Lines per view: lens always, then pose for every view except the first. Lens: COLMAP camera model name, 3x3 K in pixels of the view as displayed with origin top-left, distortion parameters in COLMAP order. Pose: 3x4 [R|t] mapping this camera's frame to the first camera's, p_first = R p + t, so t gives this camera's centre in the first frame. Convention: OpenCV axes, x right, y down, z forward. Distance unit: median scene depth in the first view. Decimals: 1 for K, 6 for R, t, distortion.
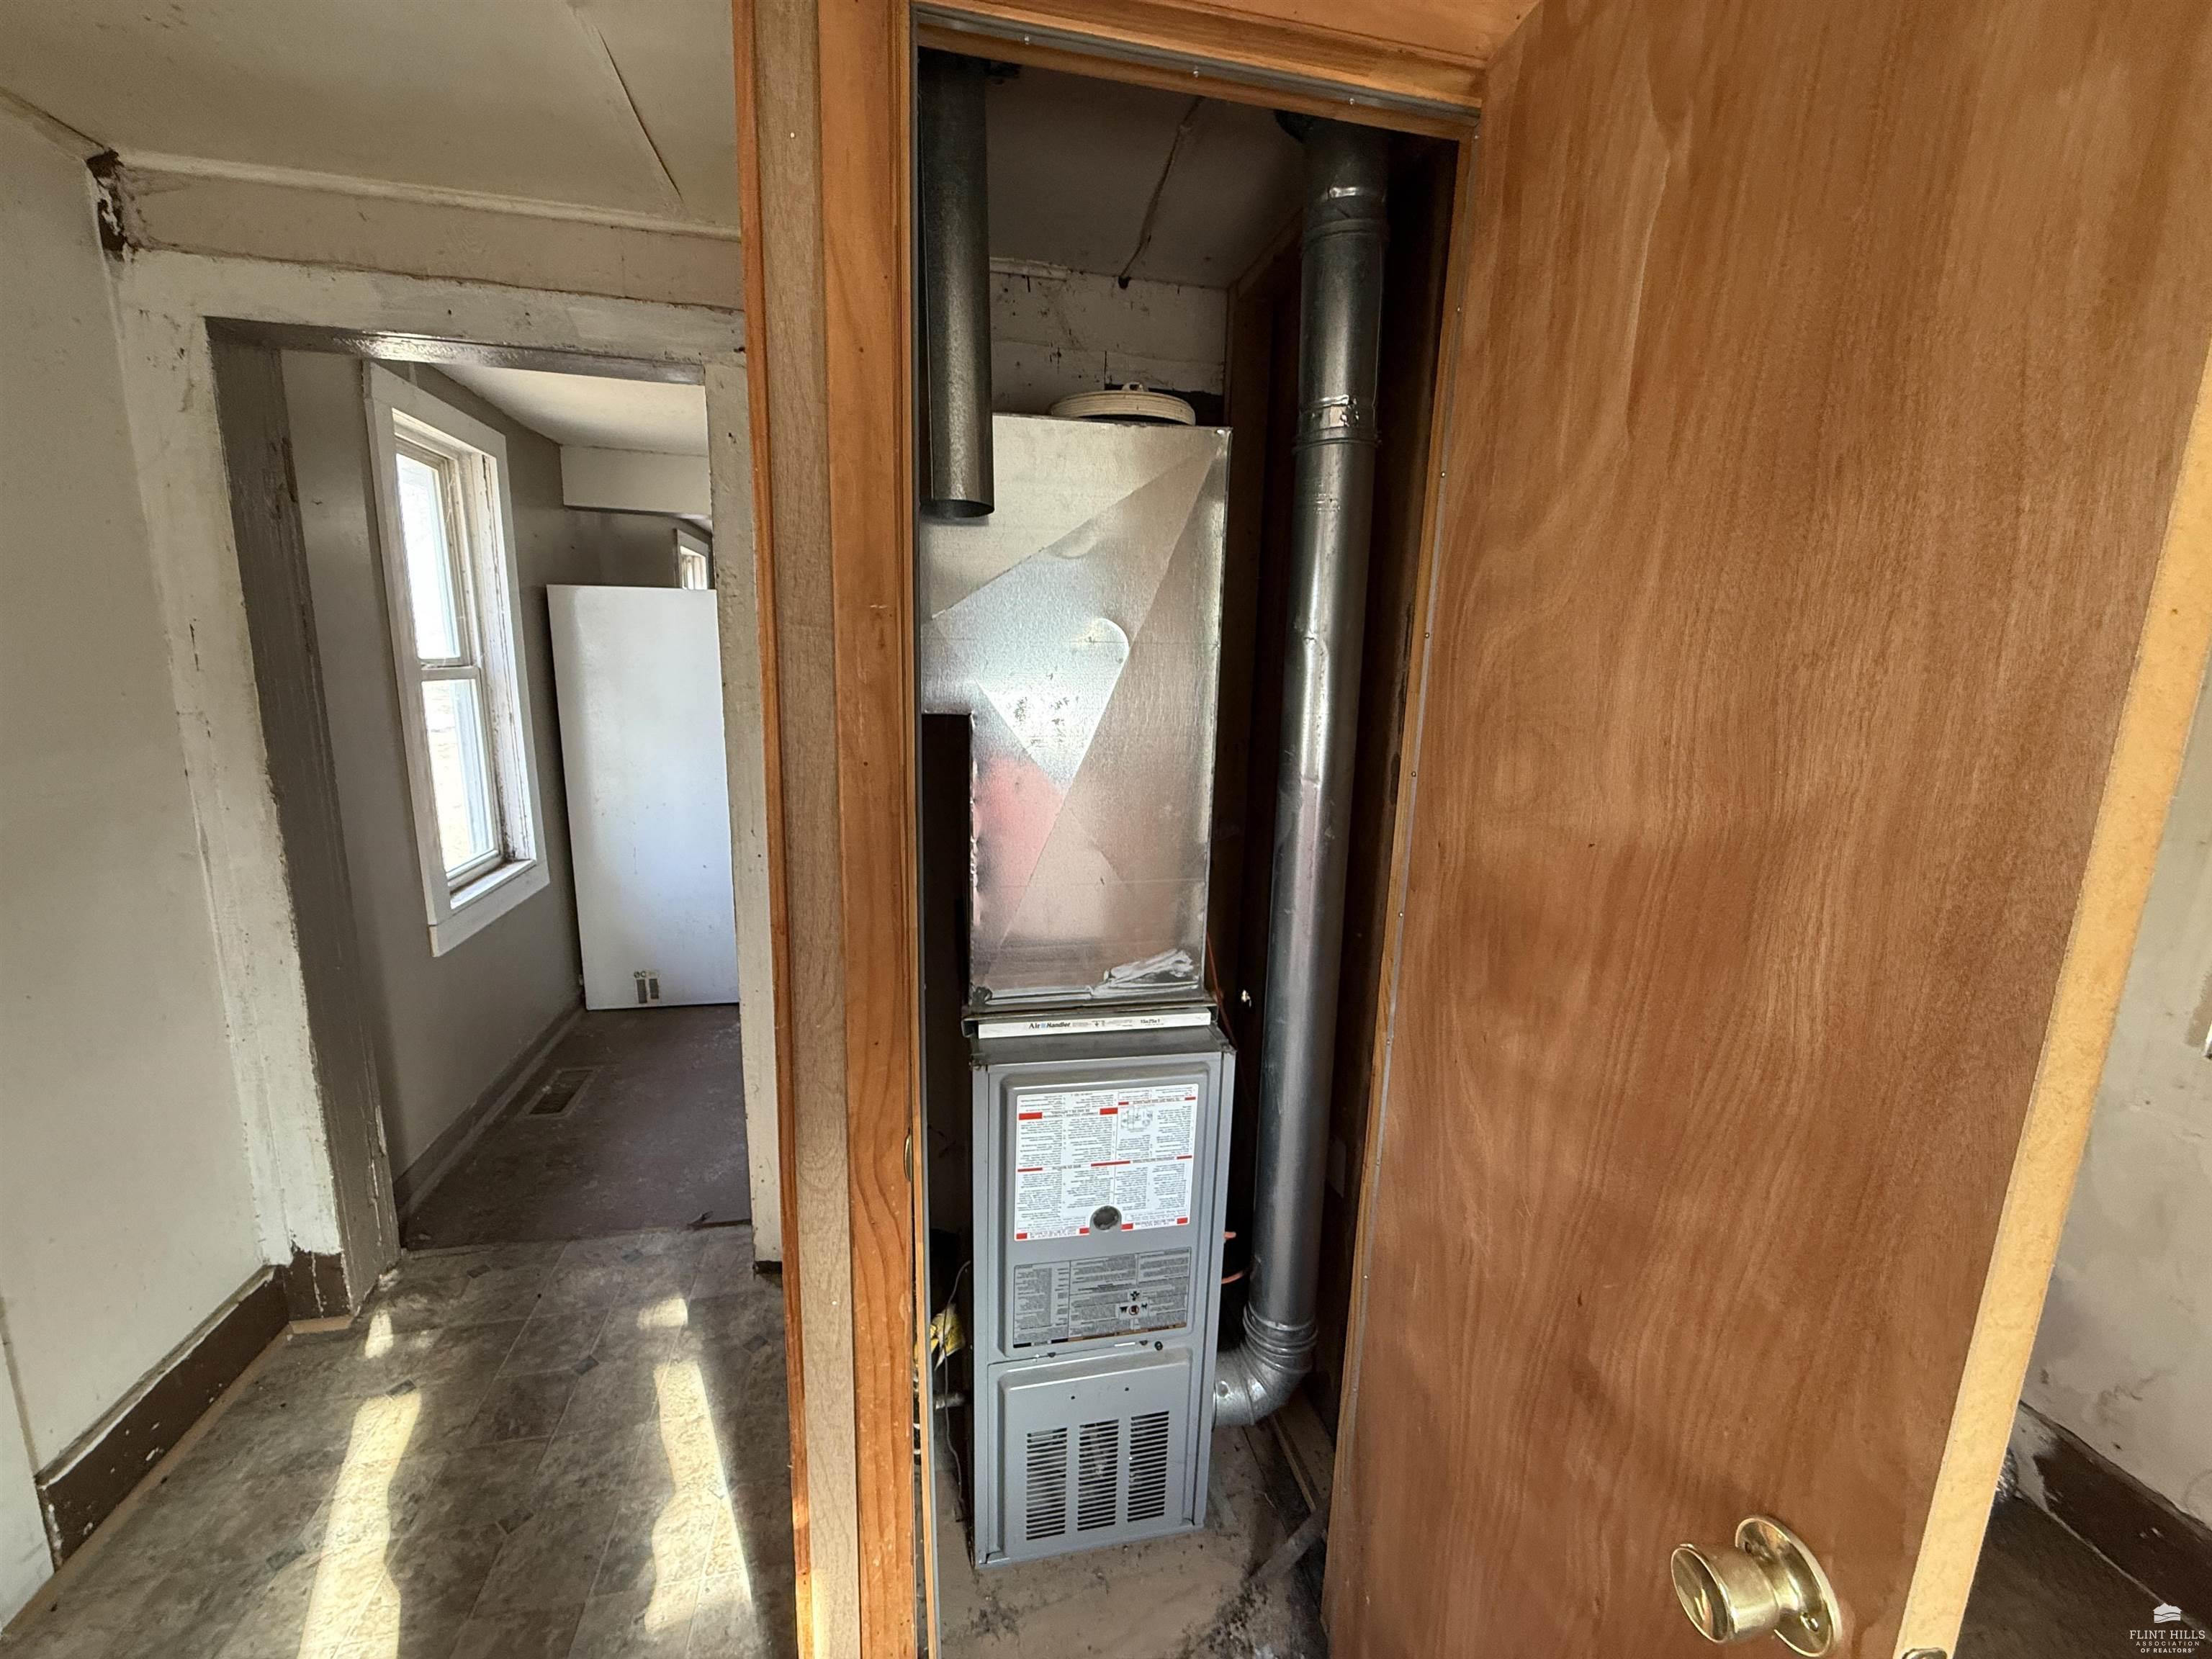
lens RADIAL K [[887.5, 0, 1098.7], [0, 887.5, 826.0], [0, 0, 1]] dist [-0.000728, 0.000086]
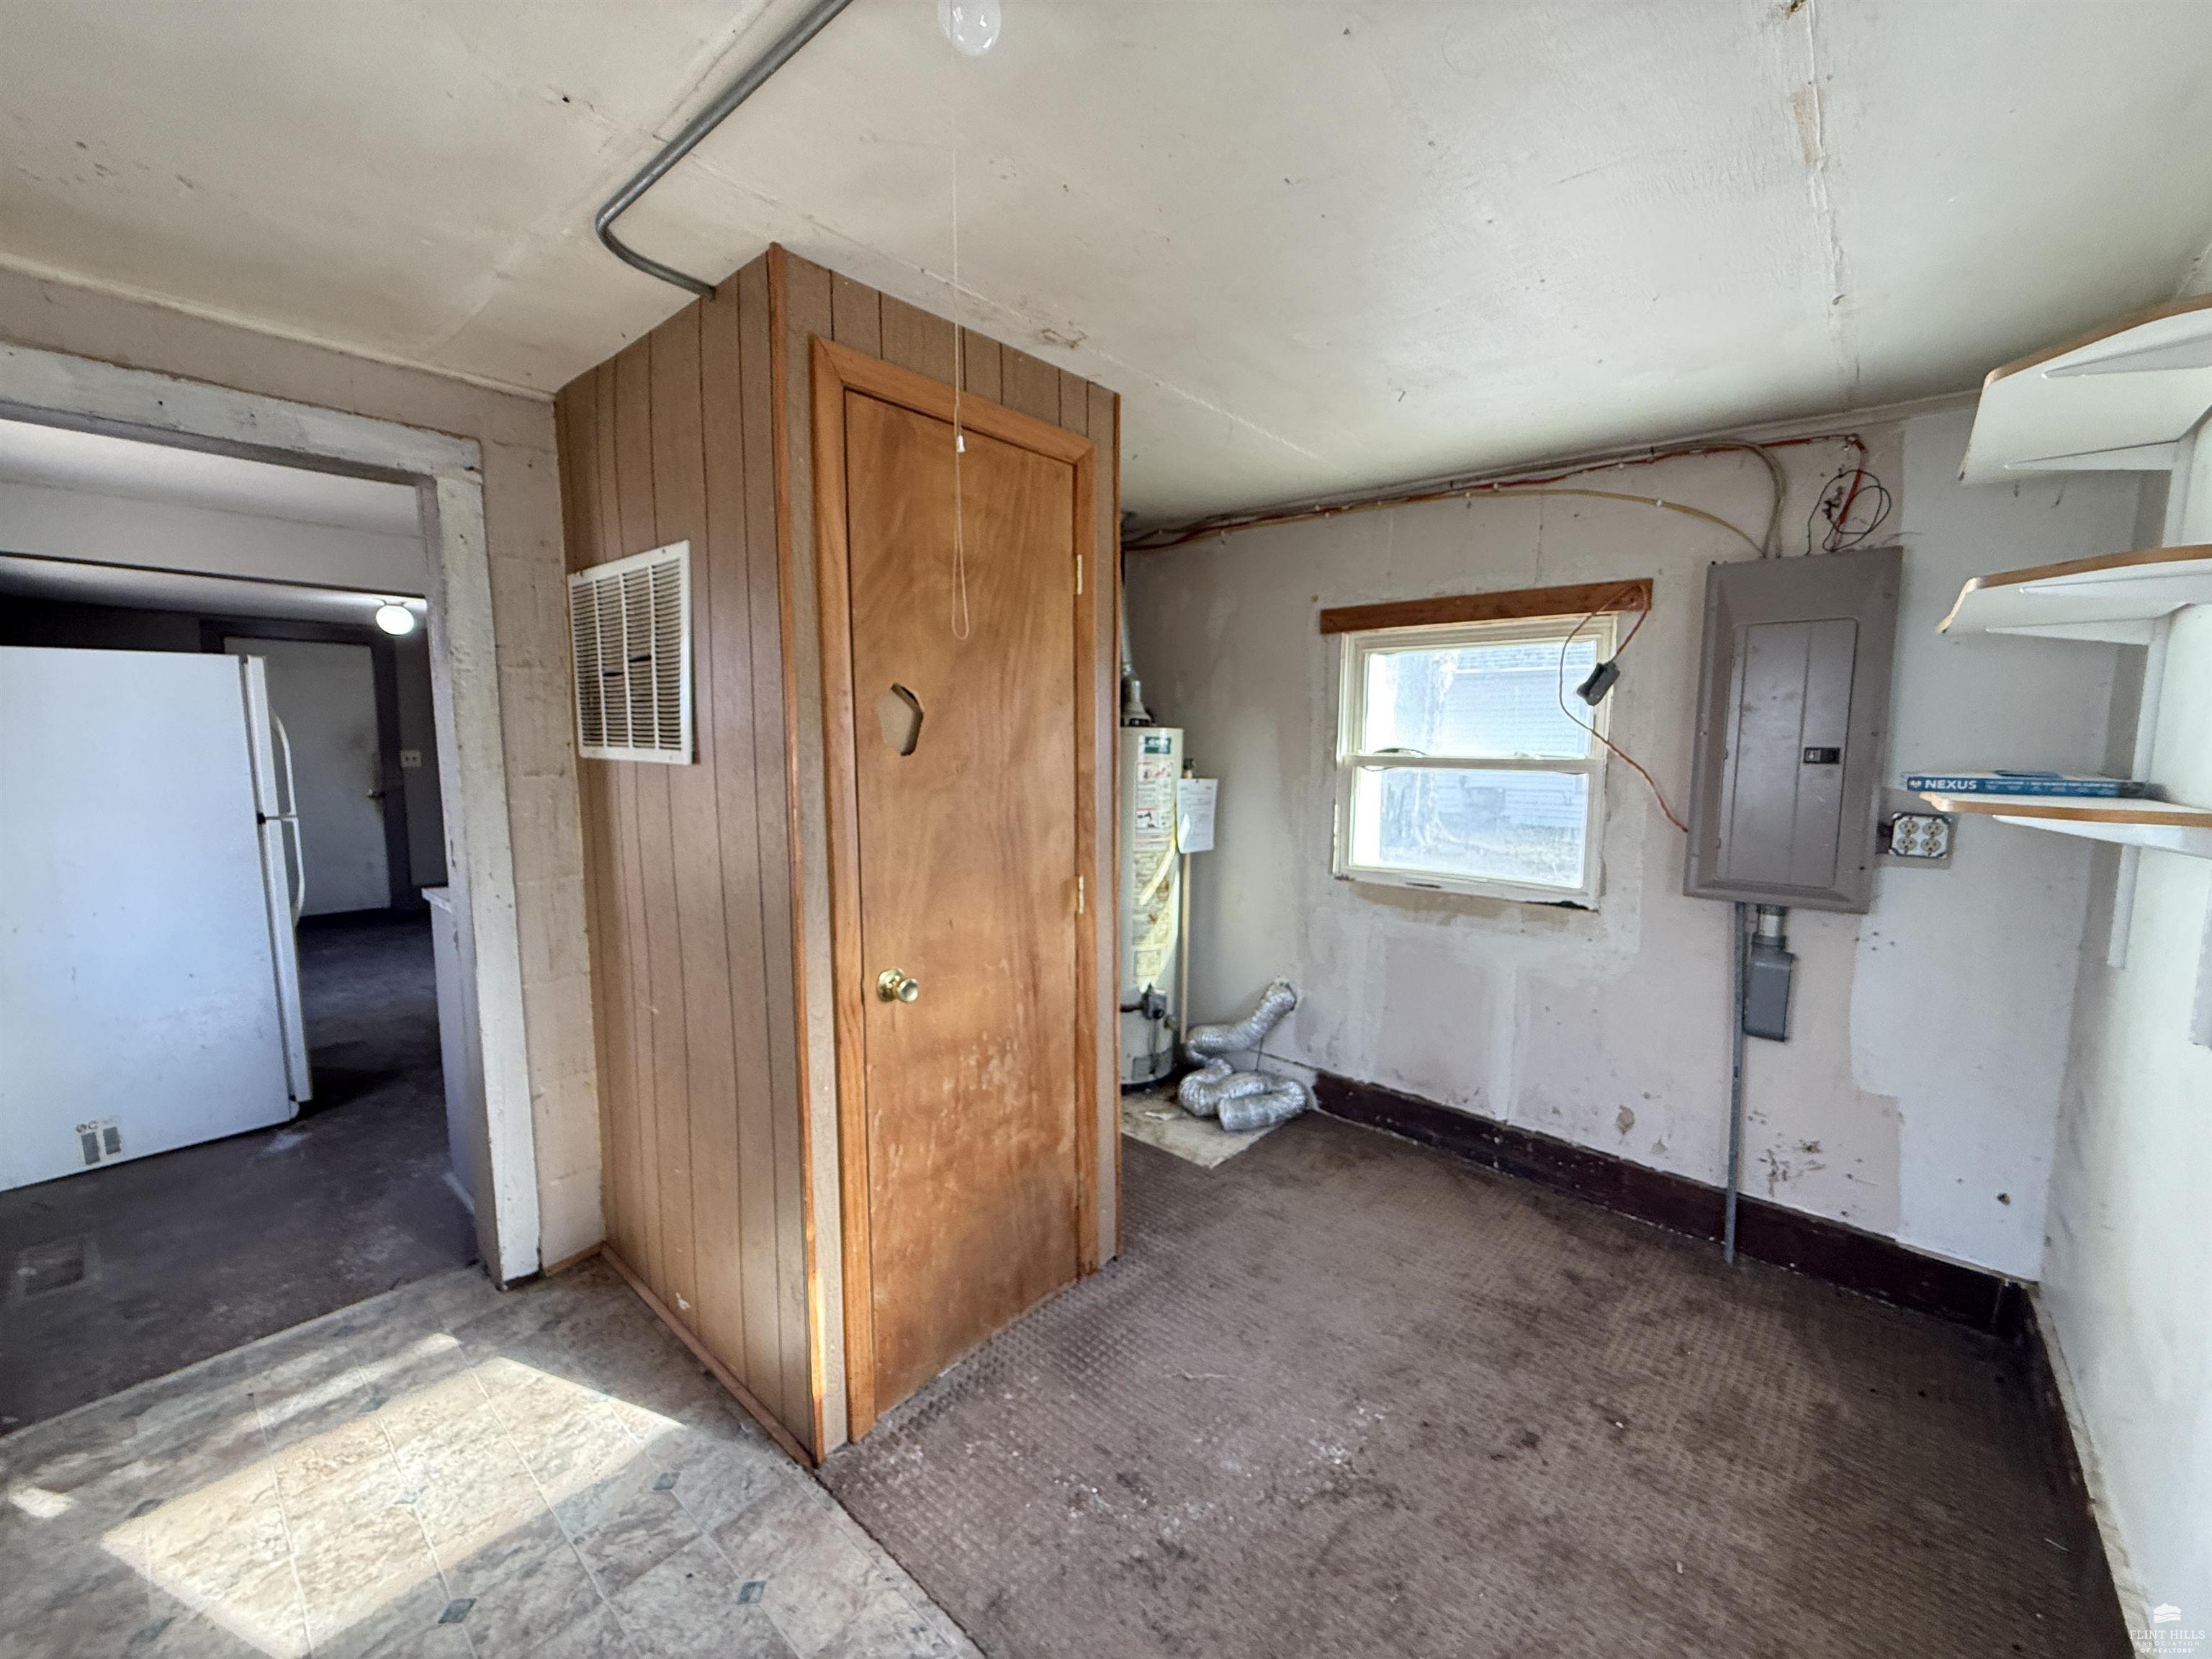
lens RADIAL K [[887.5, 0, 1108.9], [0, 887.5, 825.9], [0, 0, 1]] dist [-0.000728, 0.000086]
pose [[0.796993, -0.093963, 0.596635, -0.485107], [0.134662, 0.990604, -0.023876, 0.087579], [-0.588785, 0.099373, 0.802158, -0.429424]]
